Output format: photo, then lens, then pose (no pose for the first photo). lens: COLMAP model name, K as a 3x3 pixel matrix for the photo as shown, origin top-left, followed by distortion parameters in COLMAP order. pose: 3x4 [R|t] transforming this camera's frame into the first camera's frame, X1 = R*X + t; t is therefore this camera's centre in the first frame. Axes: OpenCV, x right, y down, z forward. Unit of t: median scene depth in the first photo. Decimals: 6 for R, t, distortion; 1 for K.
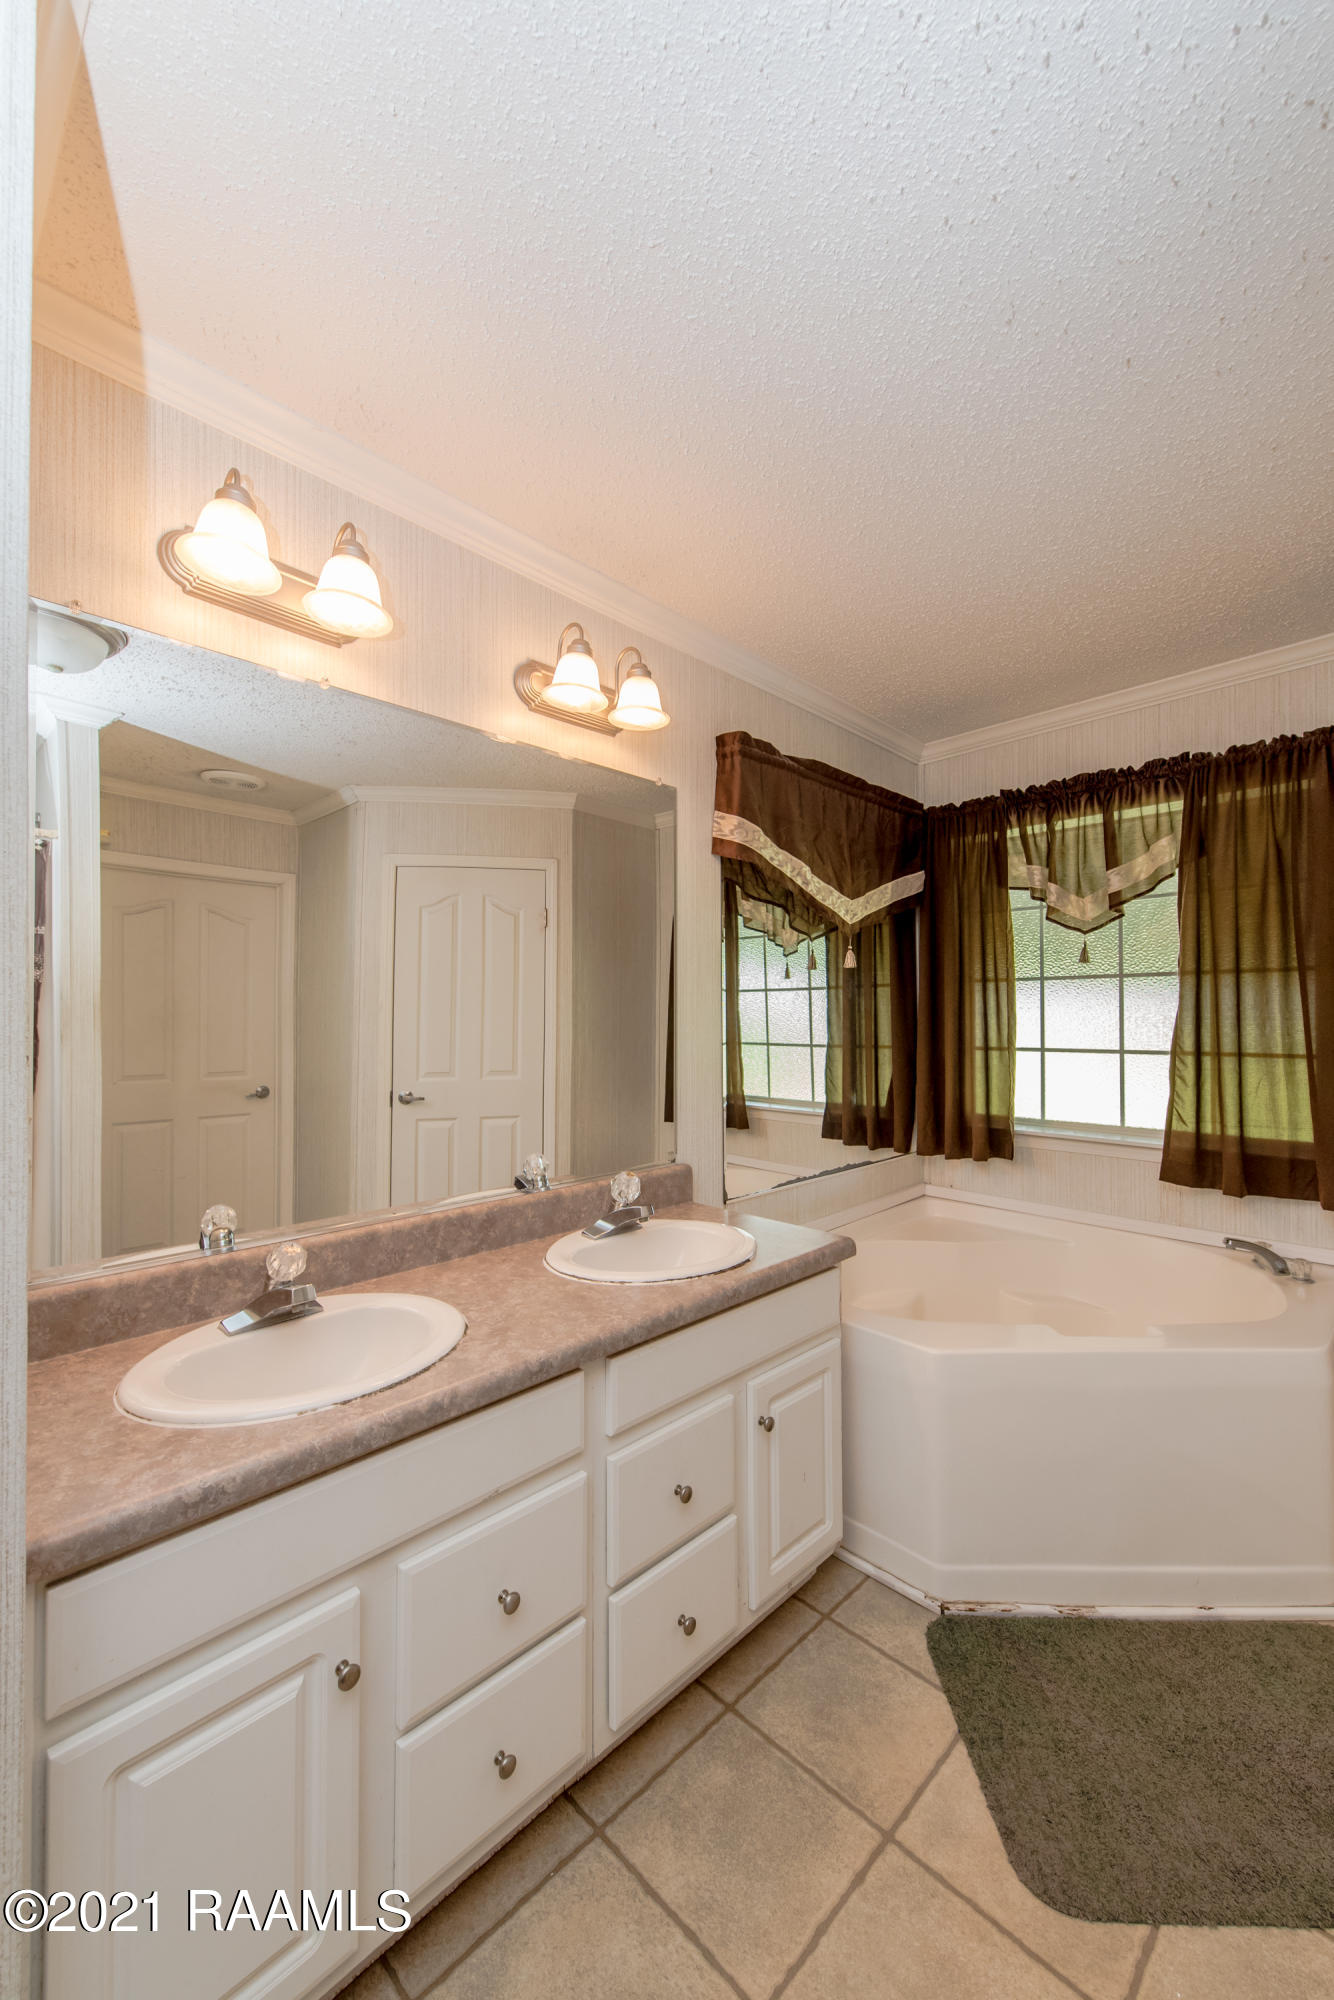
lens RADIAL K [[781.9, 0, 676.2], [0, 781.9, 1006.2], [0, 0, 1]] dist [0.003281, -0.001521]
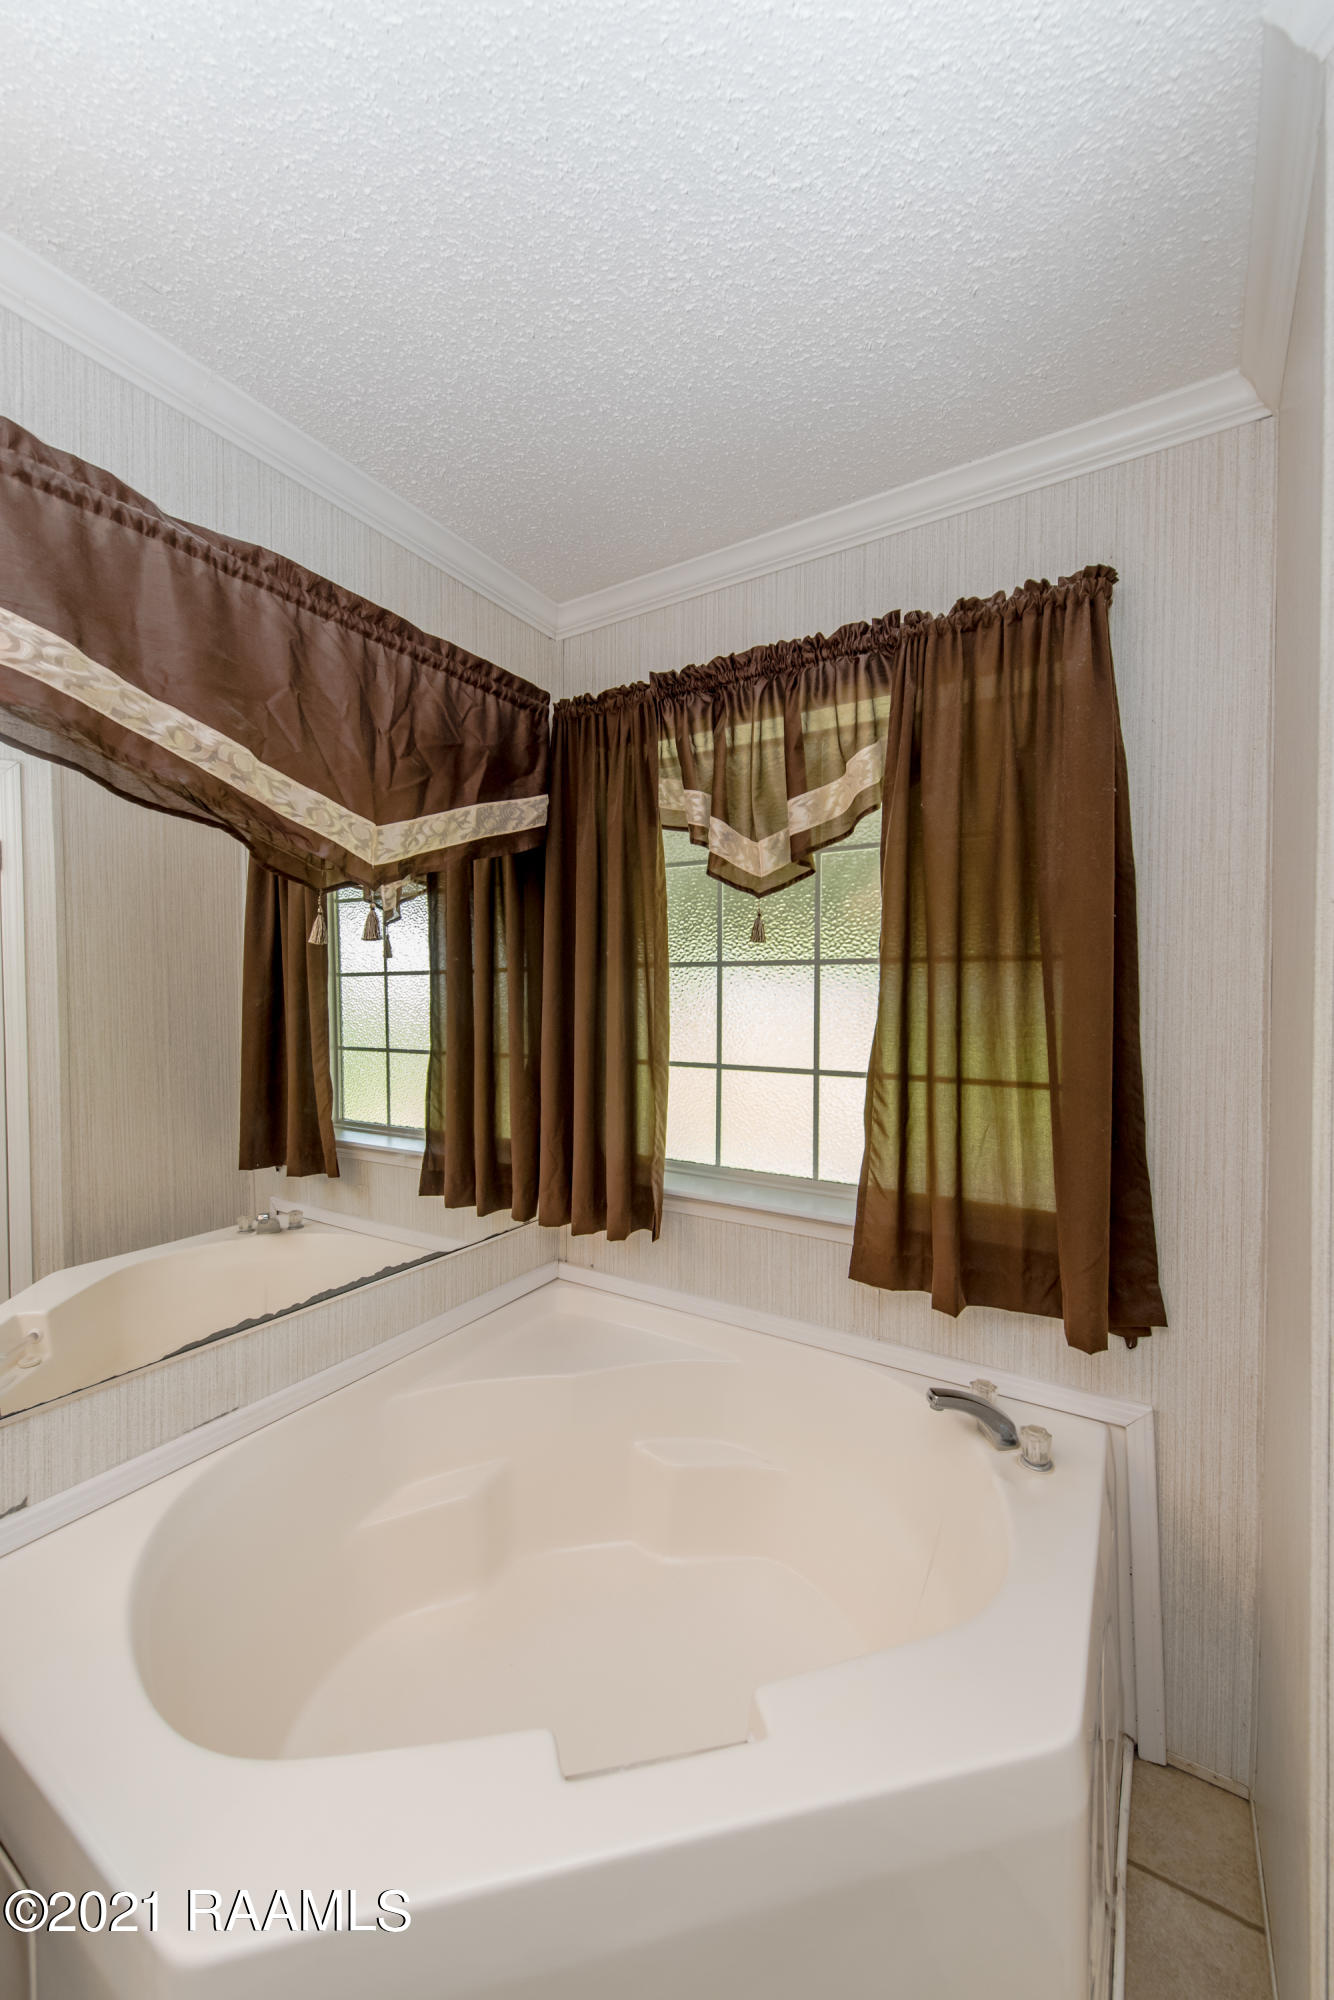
lens RADIAL K [[781.9, 0, 659.8], [0, 781.9, 1002.7], [0, 0, 1]] dist [0.003281, -0.001521]
pose [[0.974703, 0.005648, 0.223435, 0.317593], [-0.011423, 0.999633, 0.024563, -0.021071], [-0.223214, -0.026493, 0.974409, 0.407184]]
